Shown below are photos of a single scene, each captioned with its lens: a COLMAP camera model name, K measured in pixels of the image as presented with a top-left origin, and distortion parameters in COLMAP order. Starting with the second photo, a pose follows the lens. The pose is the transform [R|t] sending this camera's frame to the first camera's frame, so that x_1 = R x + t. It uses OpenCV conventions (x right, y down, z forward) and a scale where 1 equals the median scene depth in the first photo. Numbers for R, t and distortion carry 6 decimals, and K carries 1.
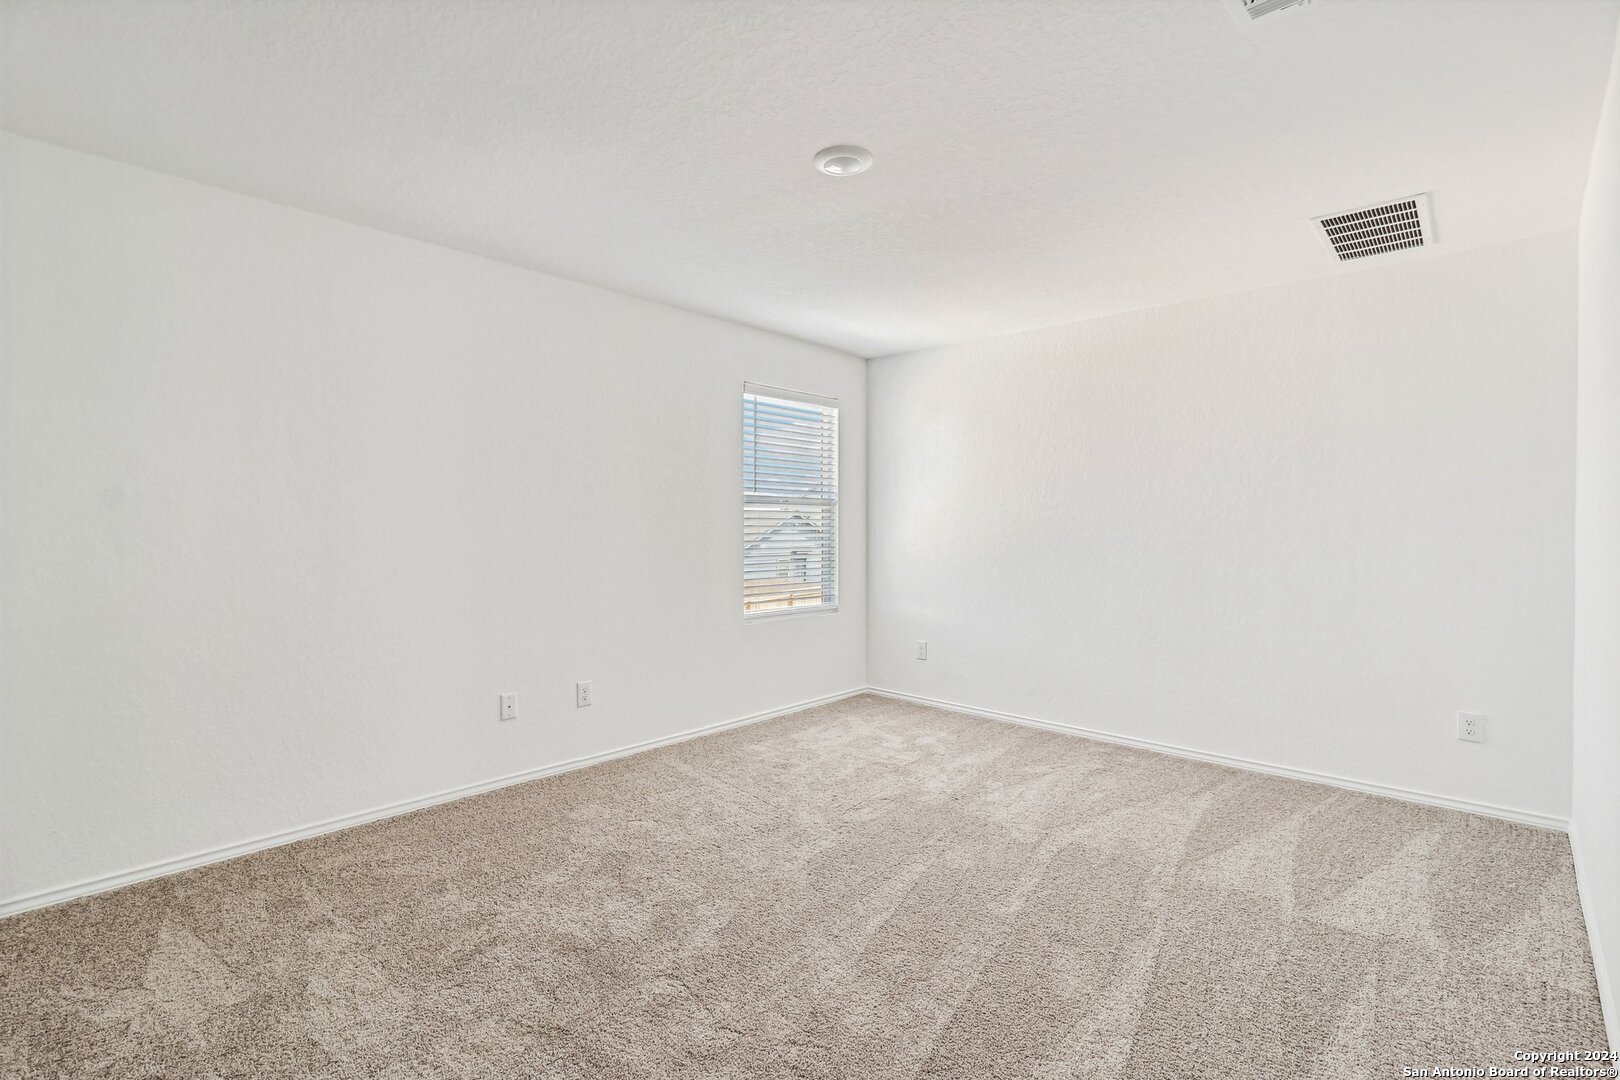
lens RADIAL K [[758.1, 0, 803.0], [0, 758.1, 549.0], [0, 0, 1]] dist [0.007353, 0.001976]
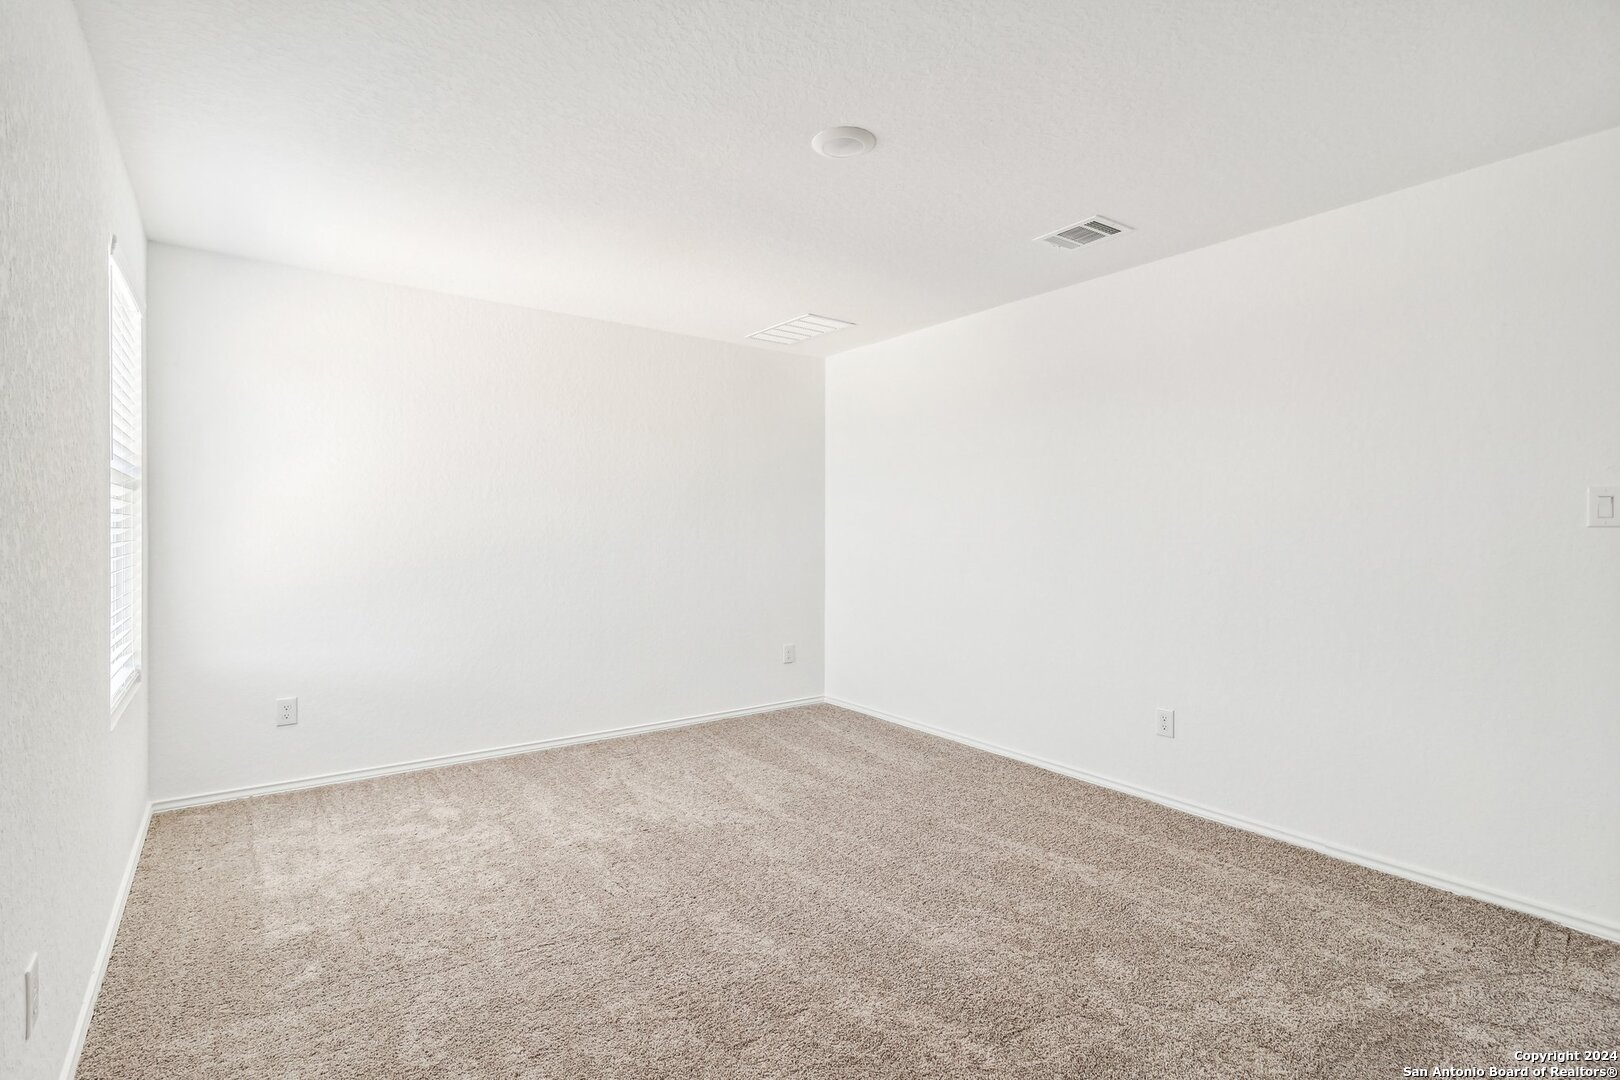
lens RADIAL K [[758.1, 0, 813.5], [0, 758.1, 536.1], [0, 0, 1]] dist [0.007353, 0.001976]
pose [[0.167968, -0.008289, 0.985758, -0.650844], [0.025228, 0.999673, 0.004107, -0.018646], [-0.985470, 0.024179, 0.168122, 0.643769]]
